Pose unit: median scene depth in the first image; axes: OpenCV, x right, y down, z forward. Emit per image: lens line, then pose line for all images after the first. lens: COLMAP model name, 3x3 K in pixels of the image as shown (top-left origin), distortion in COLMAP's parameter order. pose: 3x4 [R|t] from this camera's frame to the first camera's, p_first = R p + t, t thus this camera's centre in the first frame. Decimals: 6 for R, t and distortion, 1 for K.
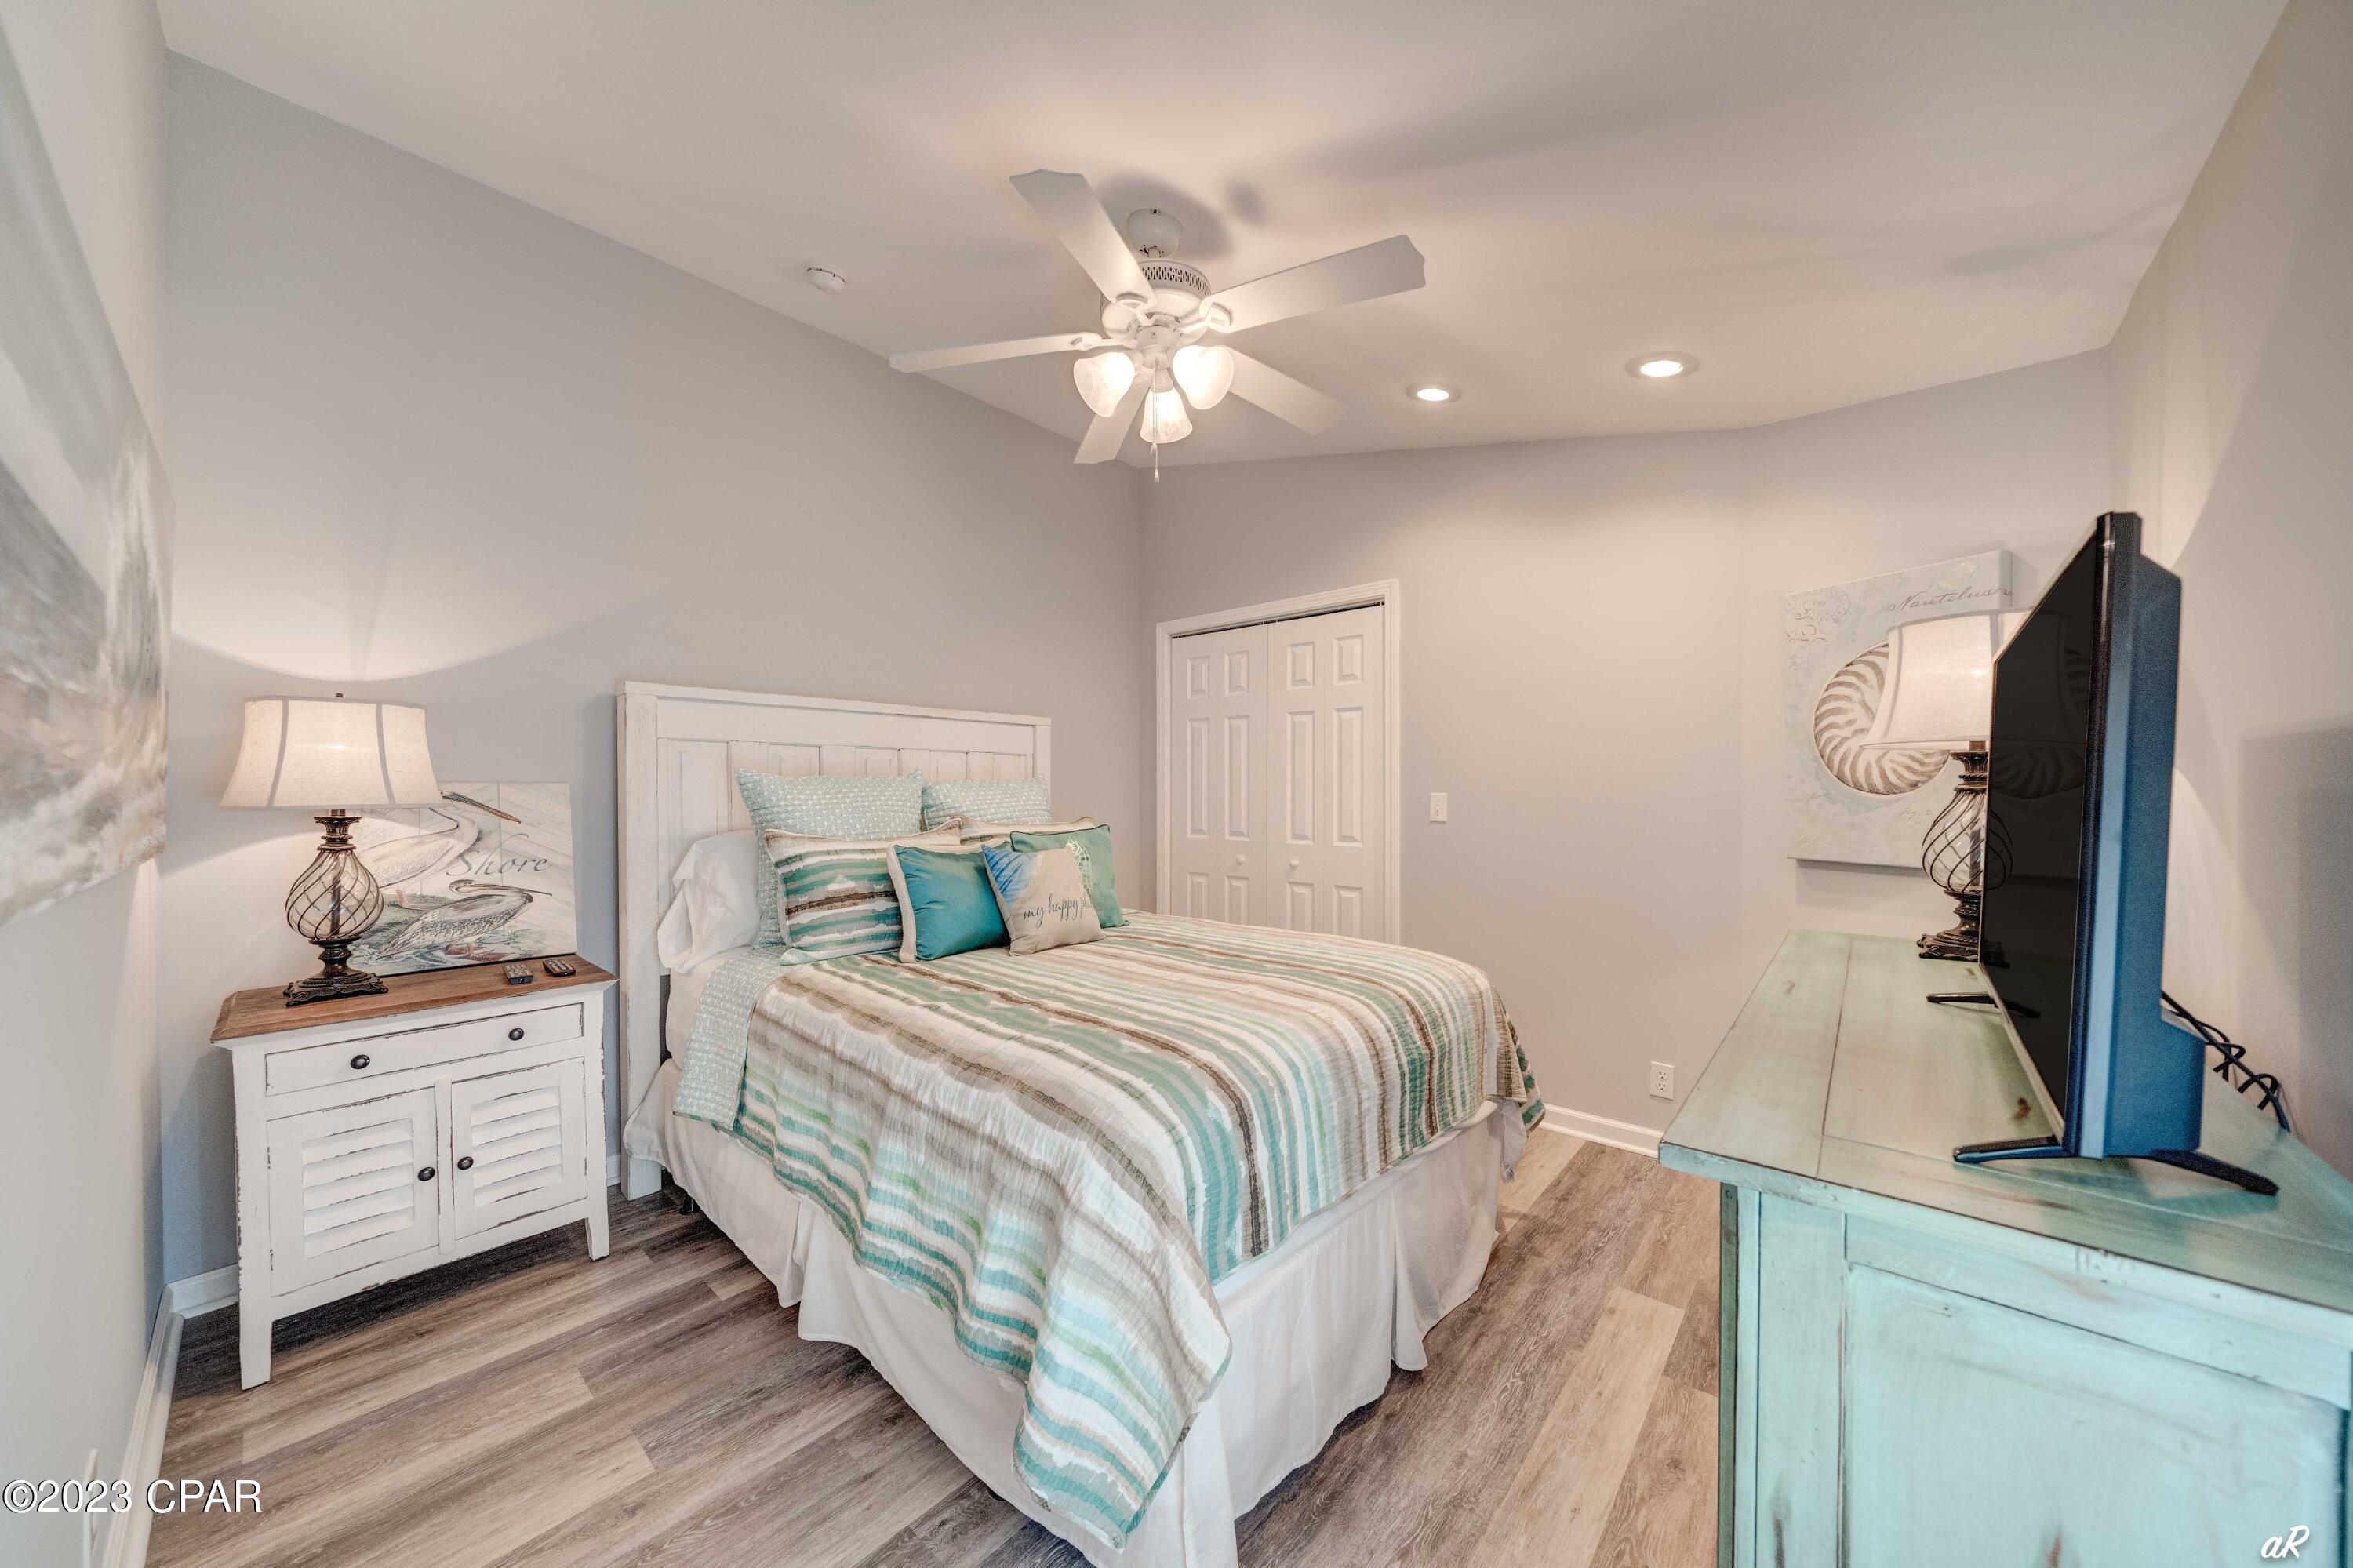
lens RADIAL K [[819.8, 0, 1166.1], [0, 819.8, 791.2], [0, 0, 1]] dist [-0.001229, -0.000144]
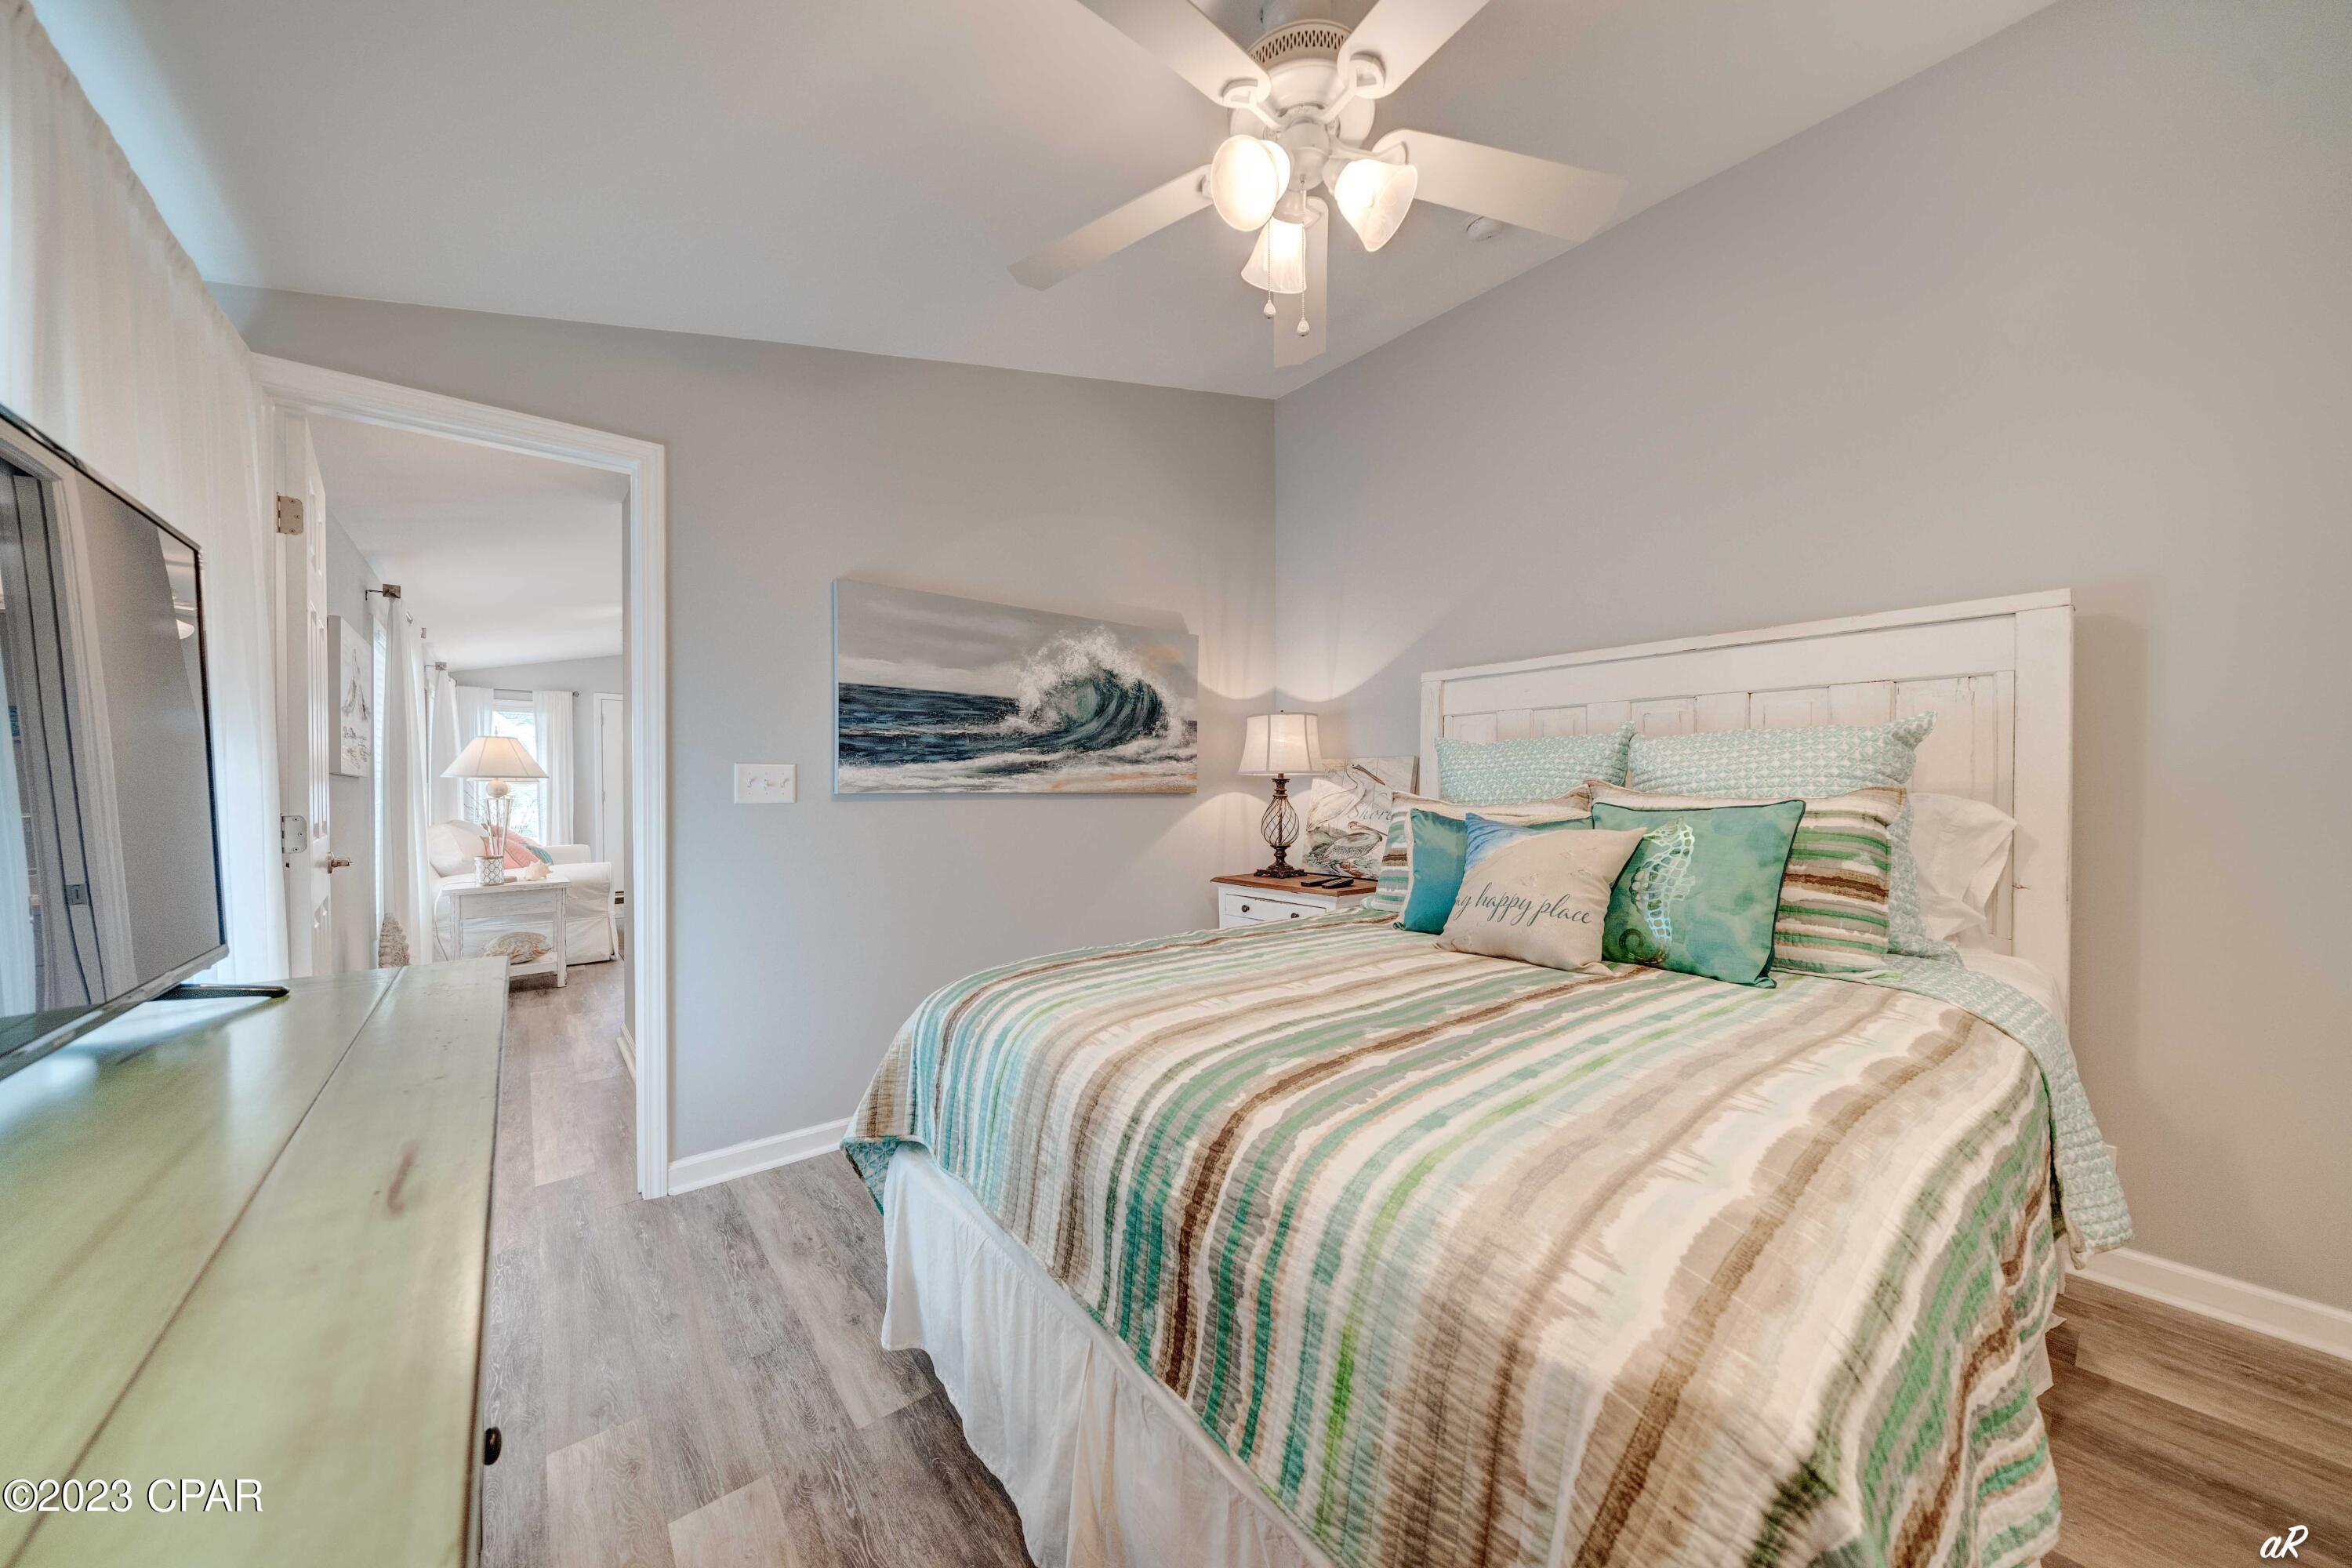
lens RADIAL K [[819.4, 0, 1165.6], [0, 819.4, 791.2], [0, 0, 1]] dist [-0.001229, -0.000144]
pose [[-0.185363, 0.005805, -0.982653, 0.731850], [0.003266, 0.999981, 0.005291, 0.043739], [0.982665, -0.002229, -0.185379, 0.968539]]
